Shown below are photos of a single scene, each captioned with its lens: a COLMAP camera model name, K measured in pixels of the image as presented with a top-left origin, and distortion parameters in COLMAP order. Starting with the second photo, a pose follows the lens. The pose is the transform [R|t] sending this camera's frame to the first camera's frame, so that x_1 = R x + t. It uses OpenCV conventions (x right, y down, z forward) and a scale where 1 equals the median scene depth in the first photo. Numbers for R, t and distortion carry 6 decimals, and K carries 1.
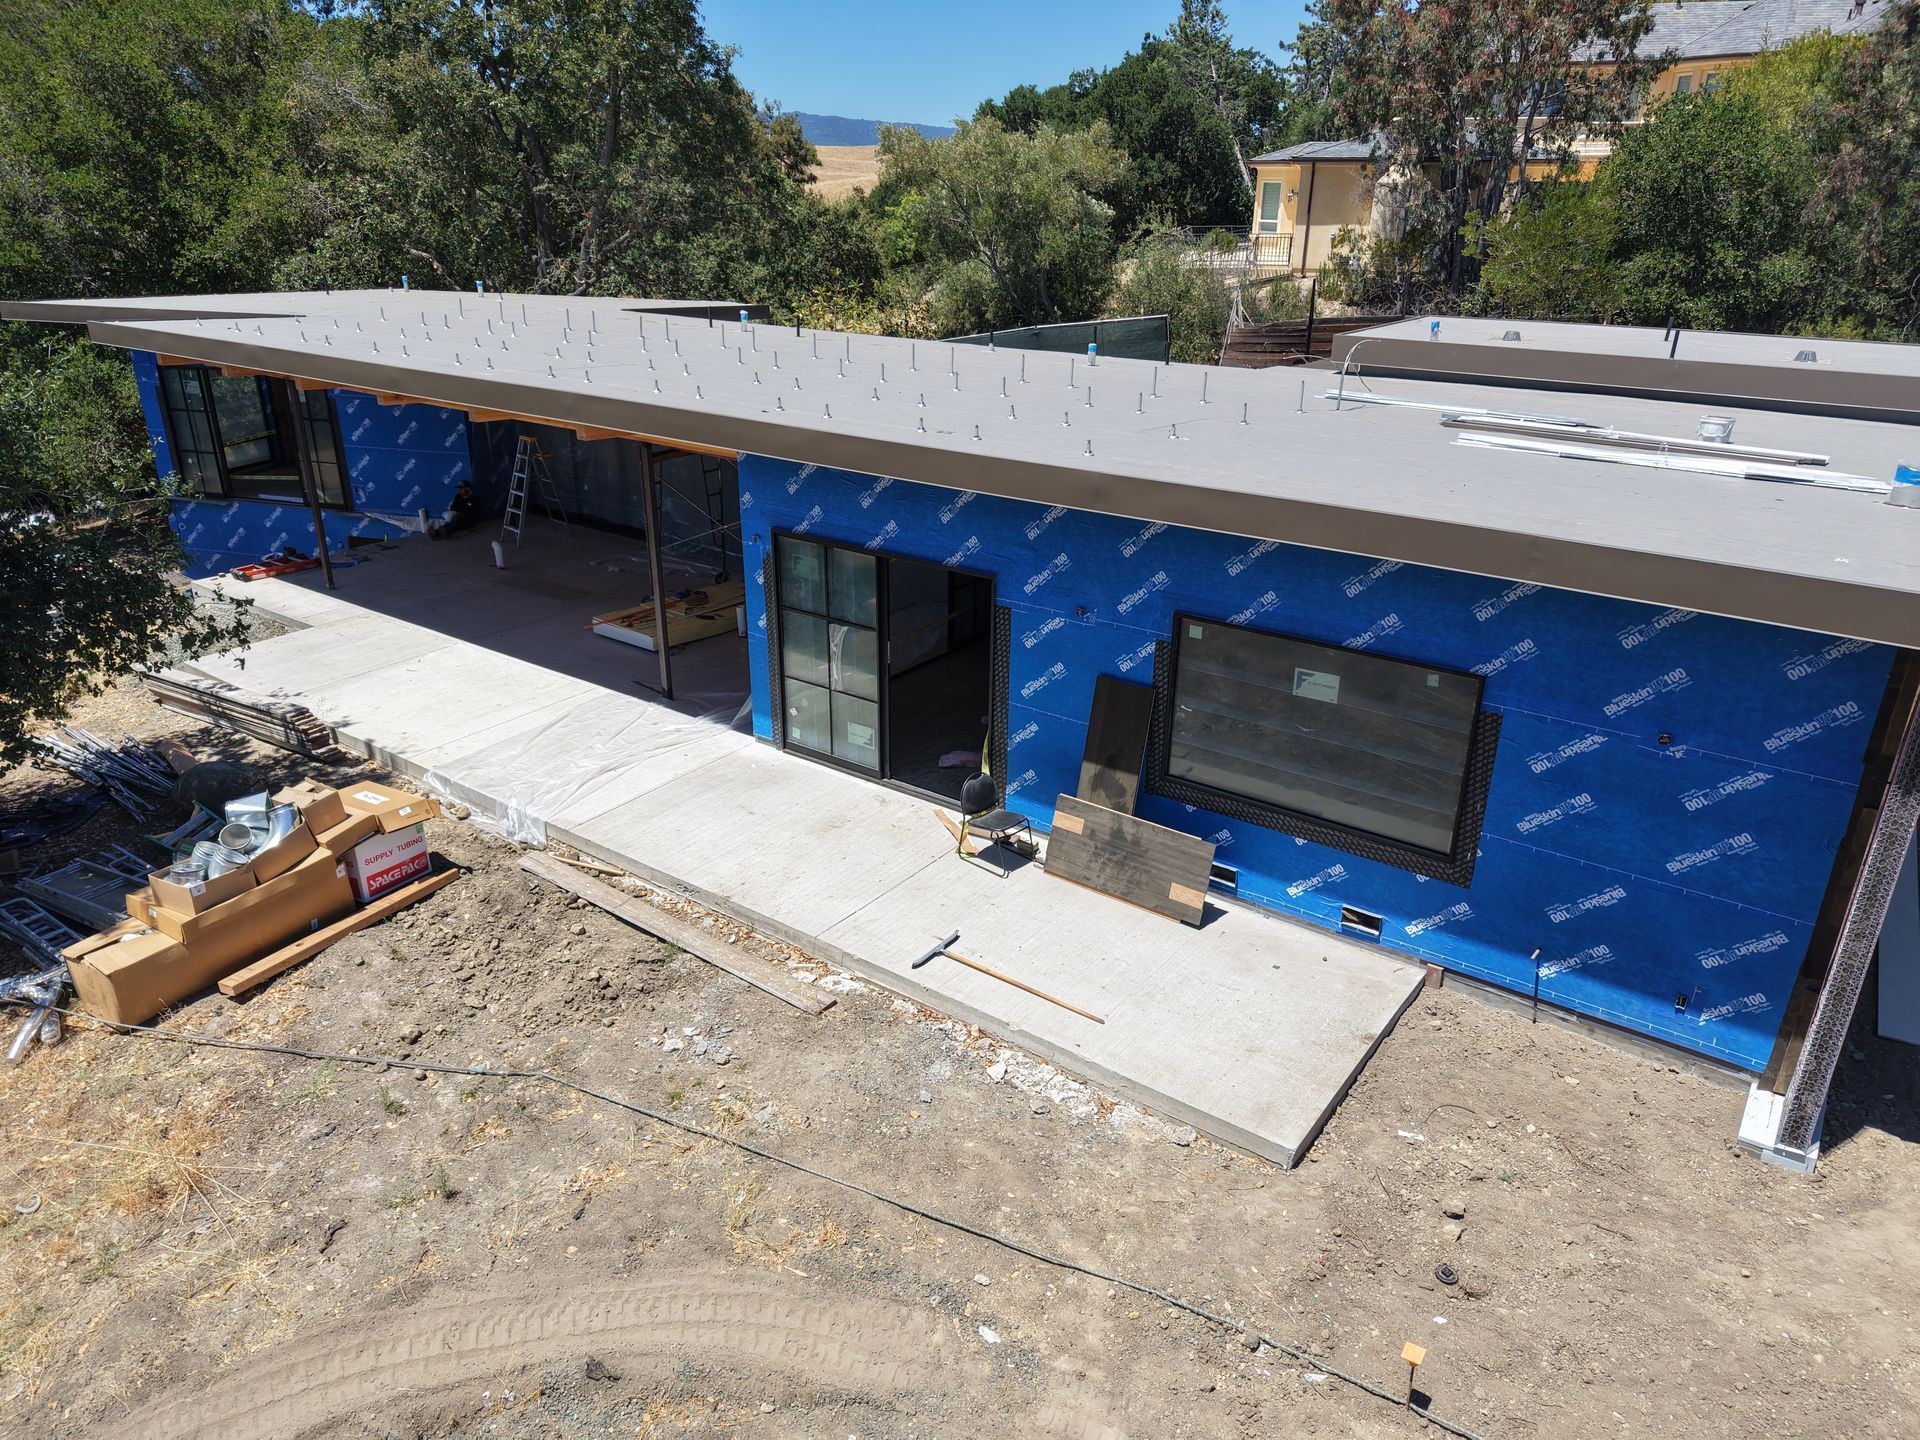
lens RADIAL K [[1282.9, 0, 952.7], [0, 1282.9, 718.5], [0, 0, 1]] dist [0.011008, 0.011723]
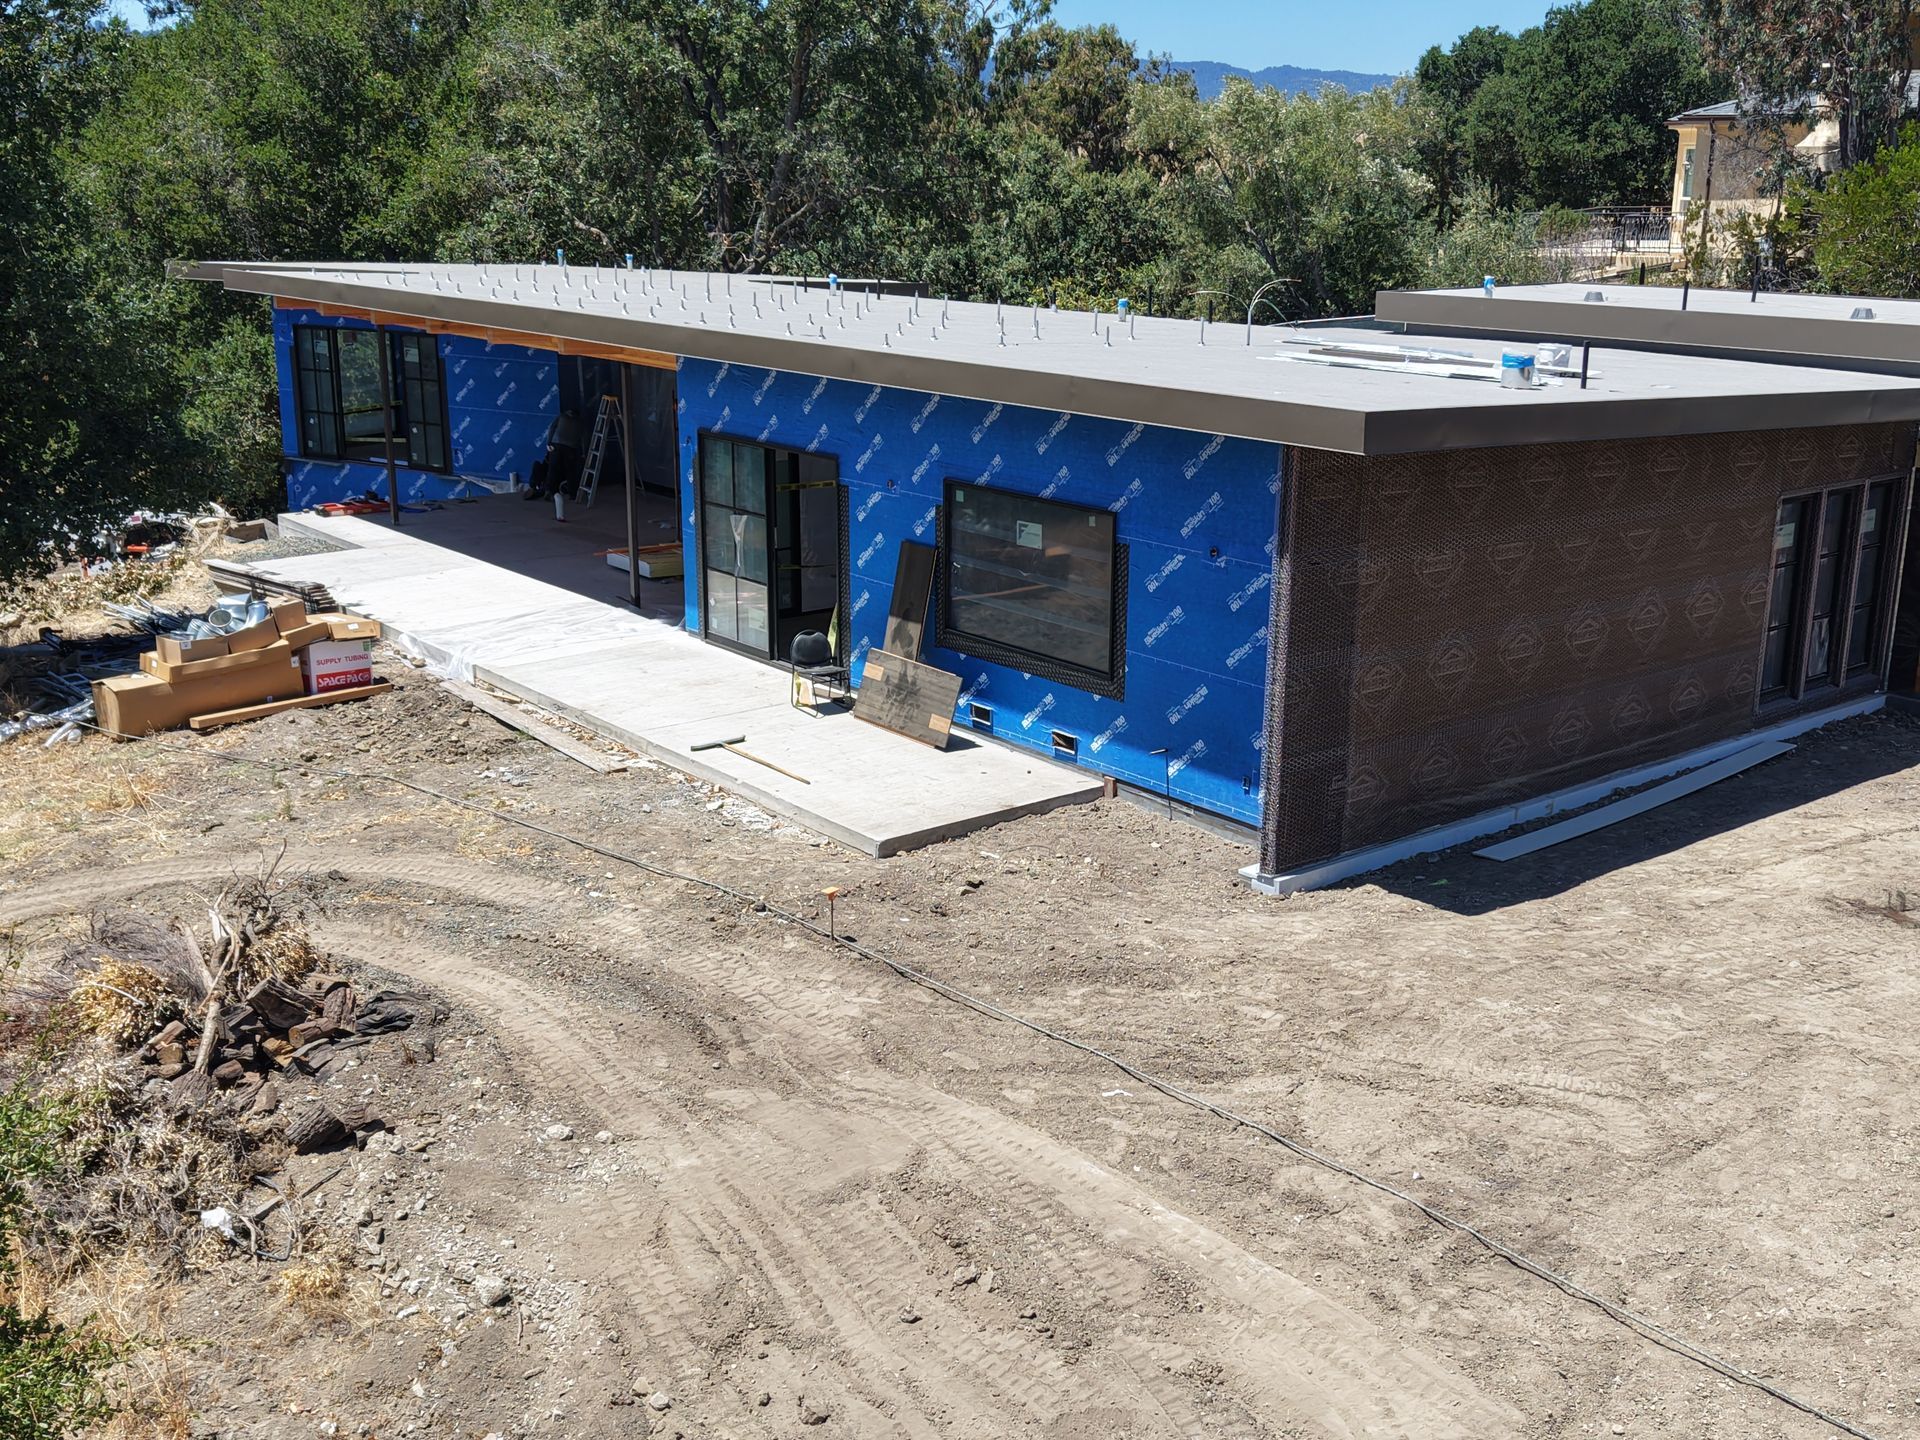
lens RADIAL K [[1987.9, 0, 971.4], [0, 1987.9, 723.2], [0, 0, 1]] dist [0.048507, 0.000000]
pose [[0.965860, 0.066964, -0.250259, 0.650181], [-0.097290, 0.989066, -0.110833, 0.329803], [0.240101, 0.131397, 0.961814, -0.703299]]
